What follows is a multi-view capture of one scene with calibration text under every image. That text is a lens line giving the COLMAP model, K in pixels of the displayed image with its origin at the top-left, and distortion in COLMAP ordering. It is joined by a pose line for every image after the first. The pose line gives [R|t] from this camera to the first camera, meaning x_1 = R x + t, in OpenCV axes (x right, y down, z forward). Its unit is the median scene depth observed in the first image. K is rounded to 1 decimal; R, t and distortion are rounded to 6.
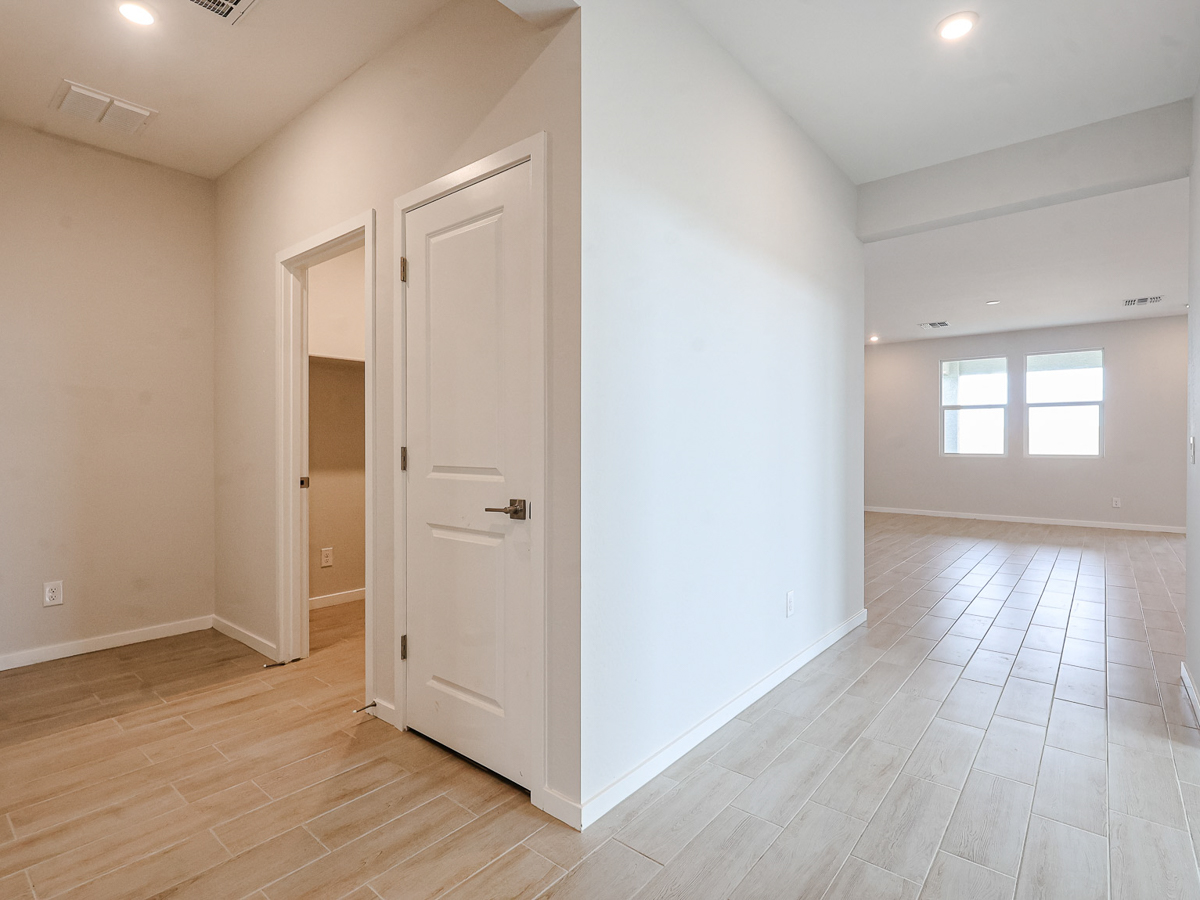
lens RADIAL K [[609.5, 0, 600.0], [0, 609.5, 450.0], [0, 0, 1]] dist [-0.032269, 0.000157]
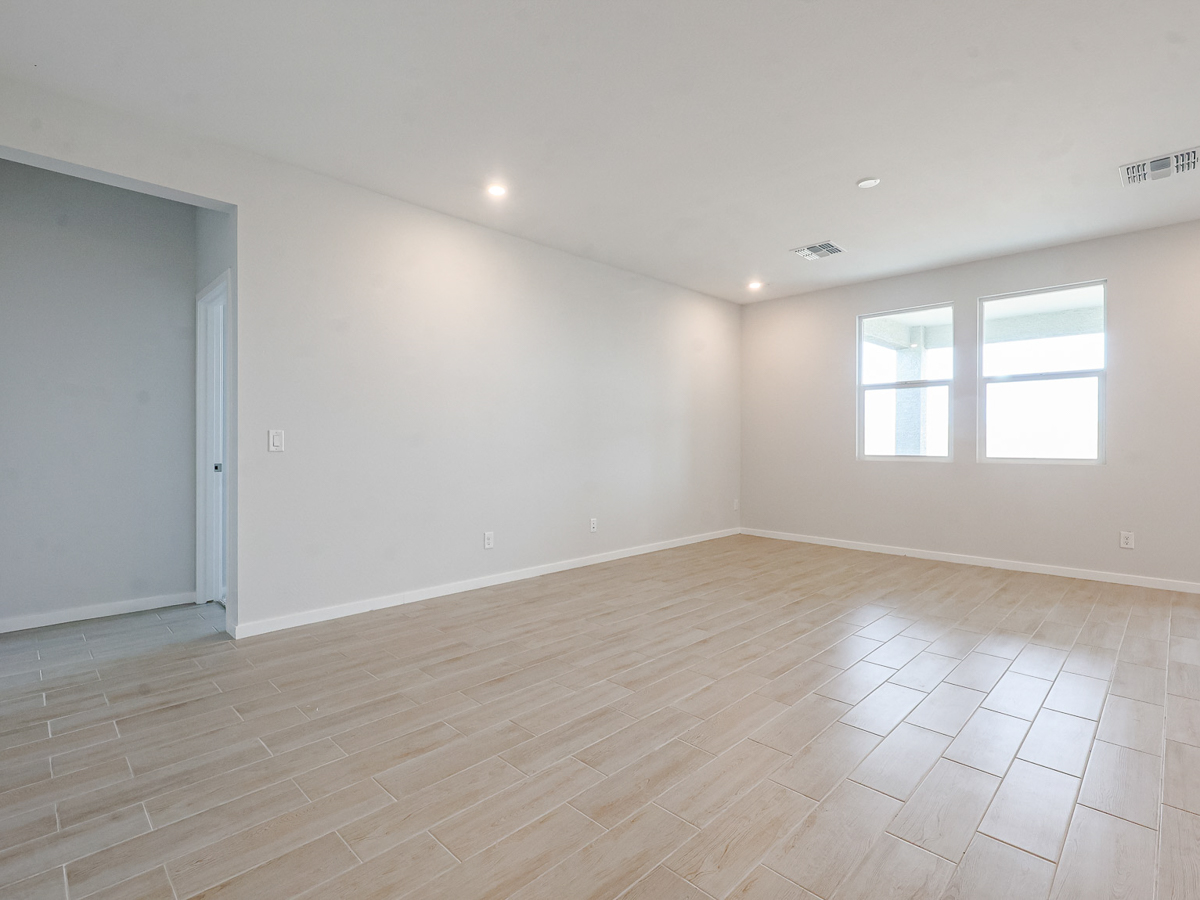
lens RADIAL K [[617.7, 0, 600.0], [0, 617.7, 450.0], [0, 0, 1]] dist [0.000739, -0.000355]
pose [[0.998495, 0.003563, -0.054729, 0.346477], [-0.003837, 0.999981, -0.004896, 0.004112], [0.054710, 0.005098, 0.998489, 0.327204]]
